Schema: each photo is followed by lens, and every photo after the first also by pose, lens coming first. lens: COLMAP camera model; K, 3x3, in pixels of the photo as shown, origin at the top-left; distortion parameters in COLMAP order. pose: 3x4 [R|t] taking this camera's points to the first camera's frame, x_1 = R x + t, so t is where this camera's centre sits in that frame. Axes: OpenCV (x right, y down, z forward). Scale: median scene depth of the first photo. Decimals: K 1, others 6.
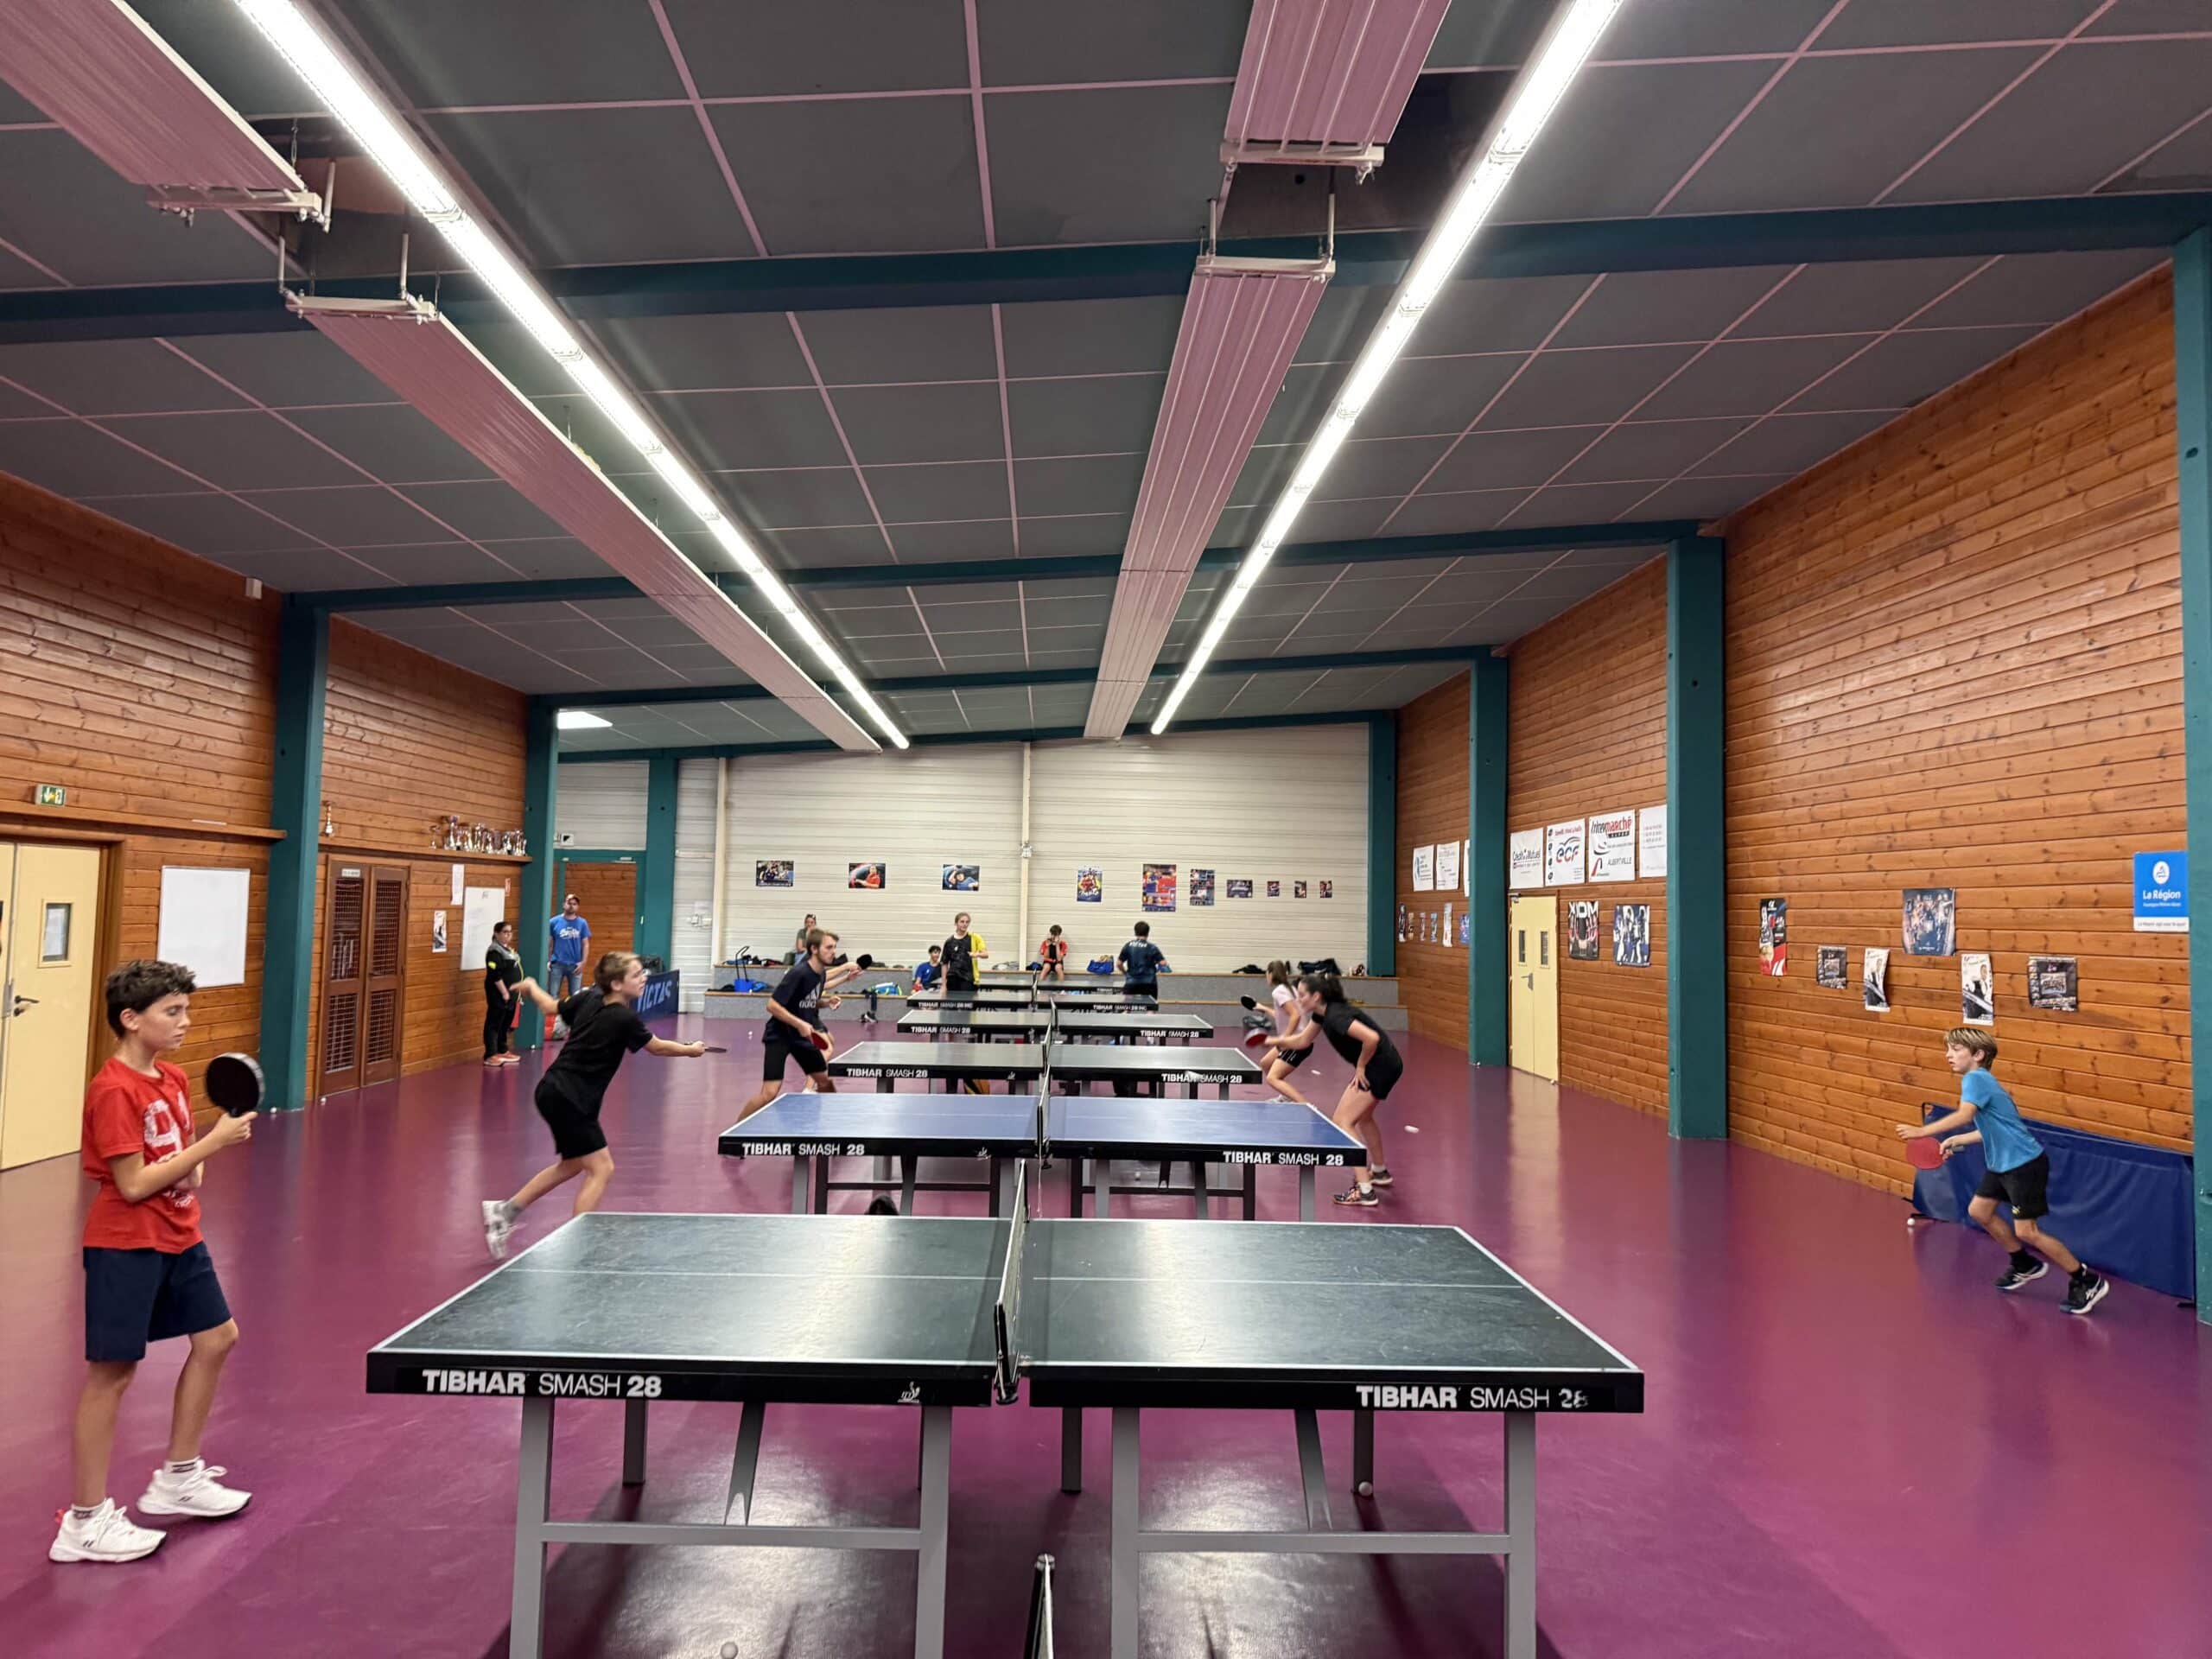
lens RADIAL K [[1525.5, 0, 1091.3], [0, 1525.5, 809.3], [0, 0, 1]] dist [0.070479, -0.103740]
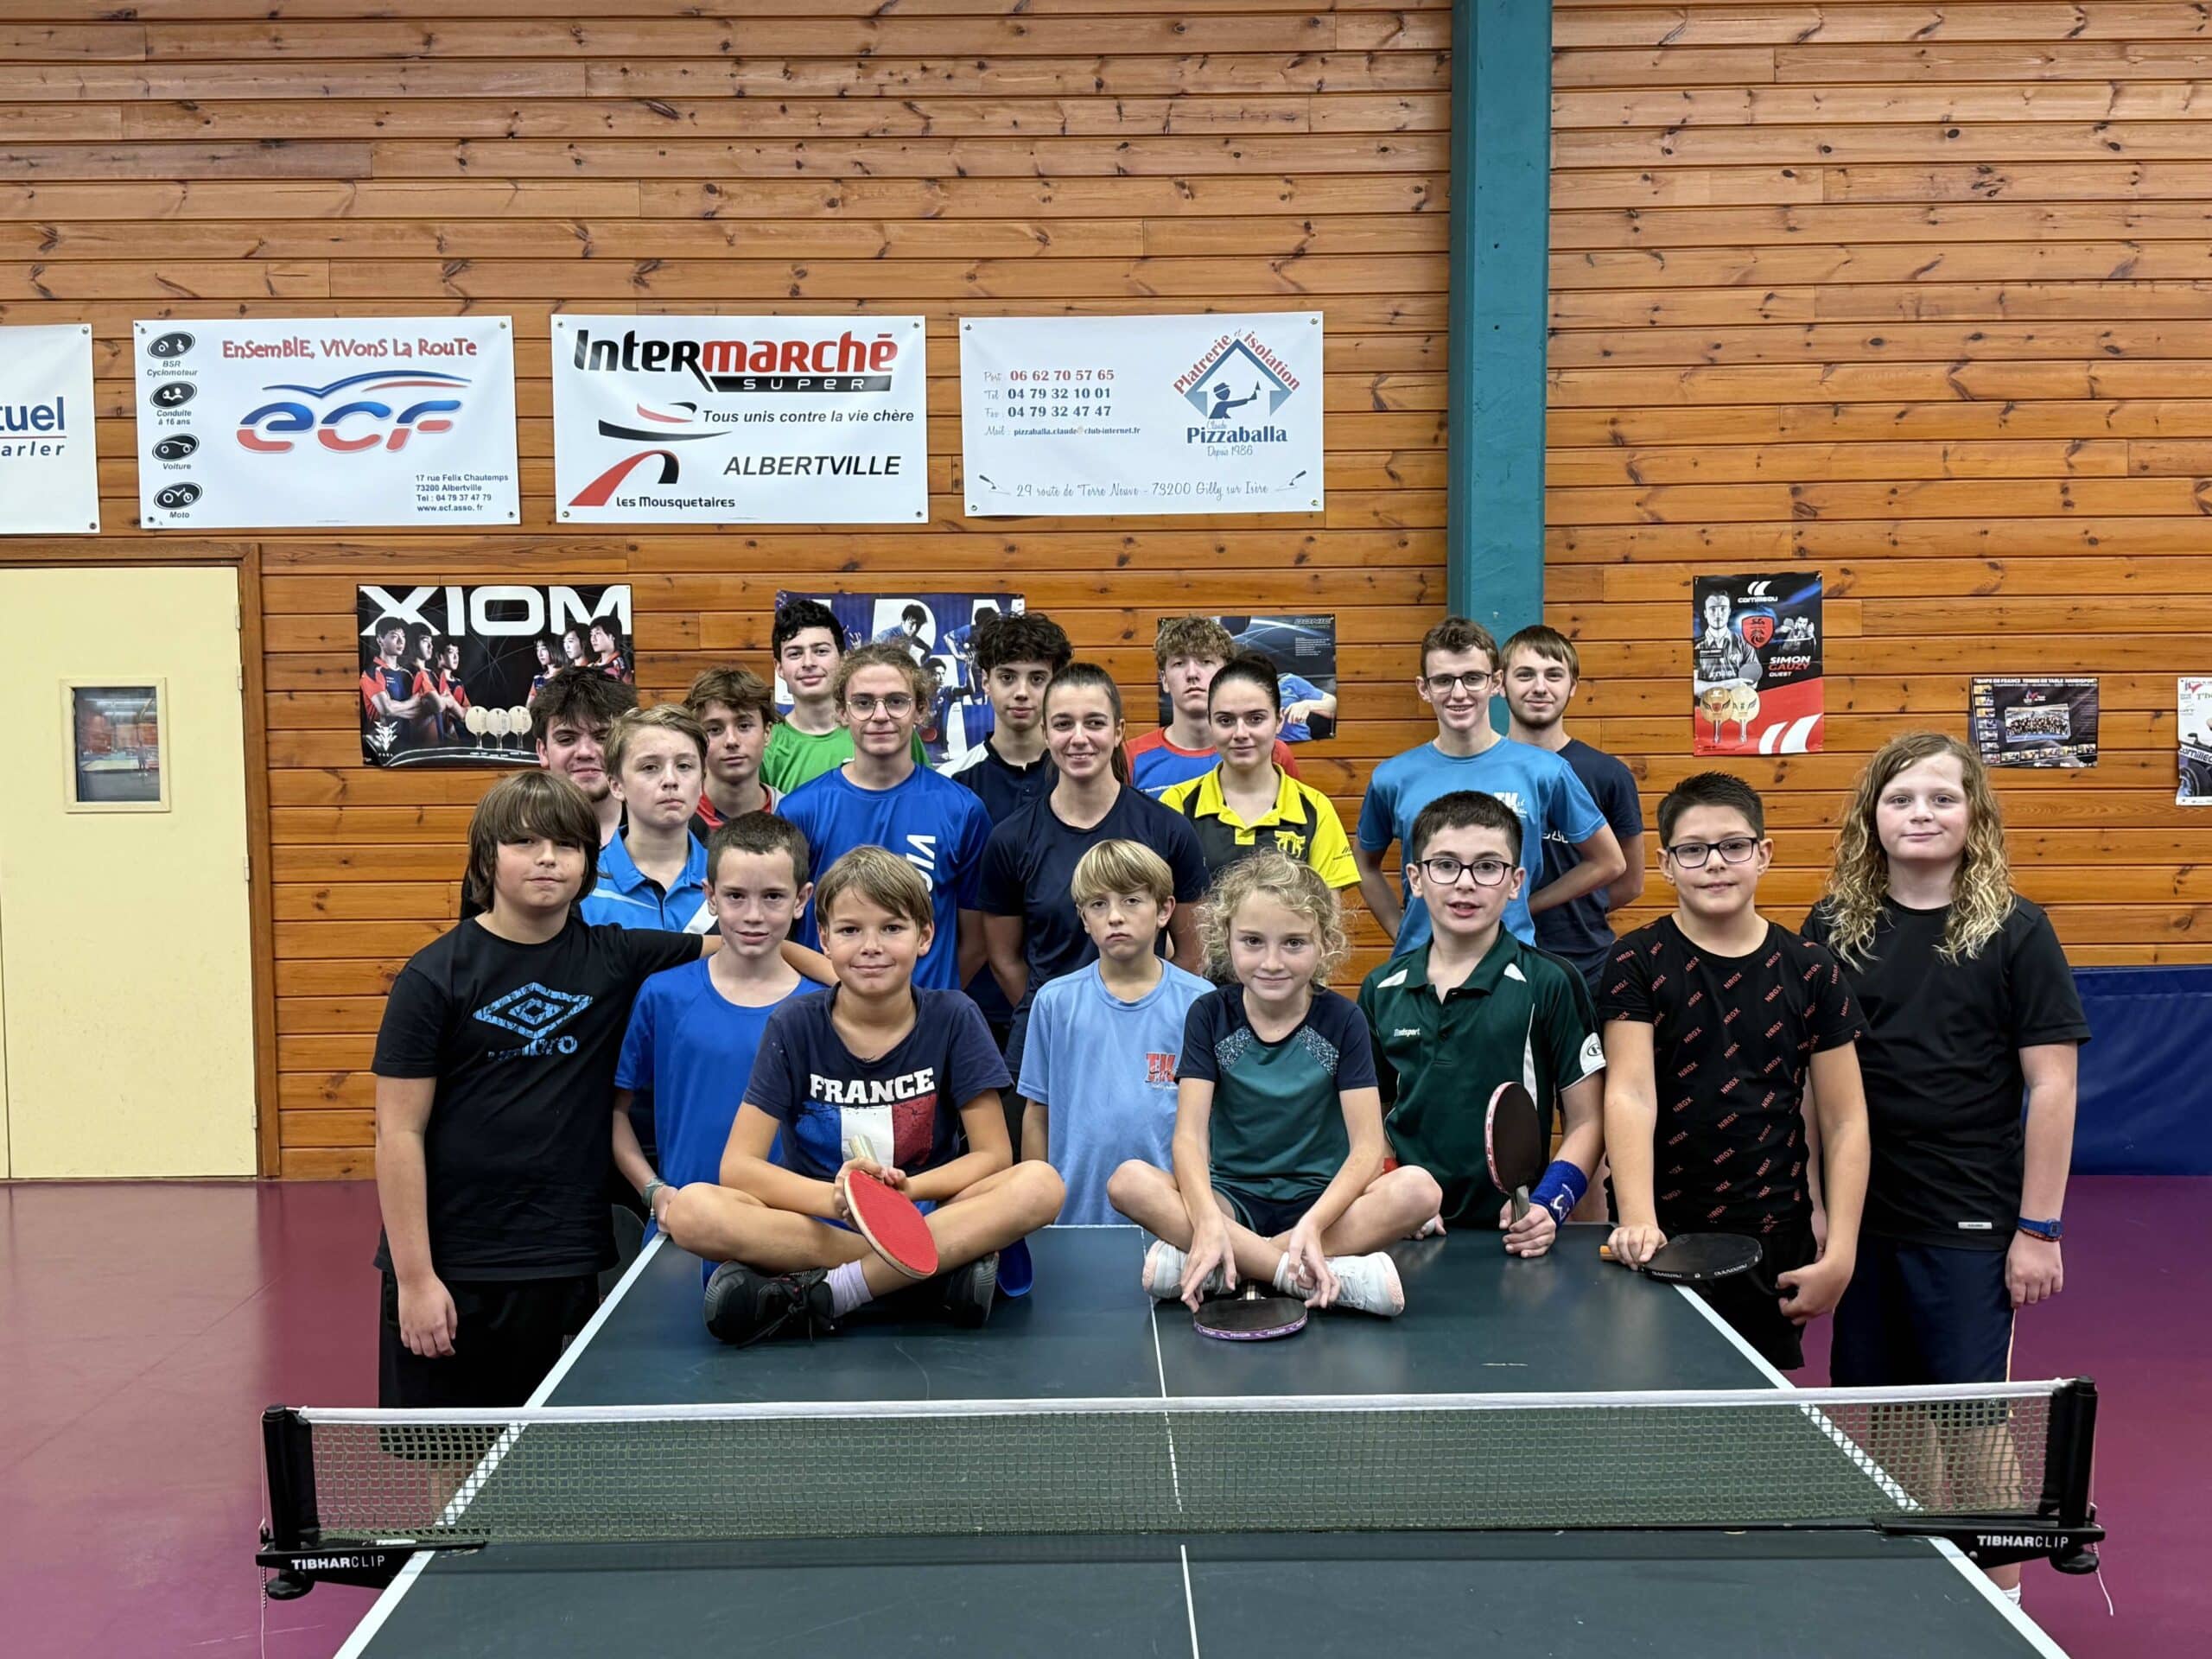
lens RADIAL K [[2388.6, 0, 1065.9], [0, 2388.6, 840.9], [0, 0, 1]] dist [0.241059, -0.554787]
pose [[0.029275, -0.088892, 0.995611, -0.189349], [-0.058616, 0.994171, 0.090487, 0.064917], [-0.997851, -0.061007, 0.023894, 0.931239]]
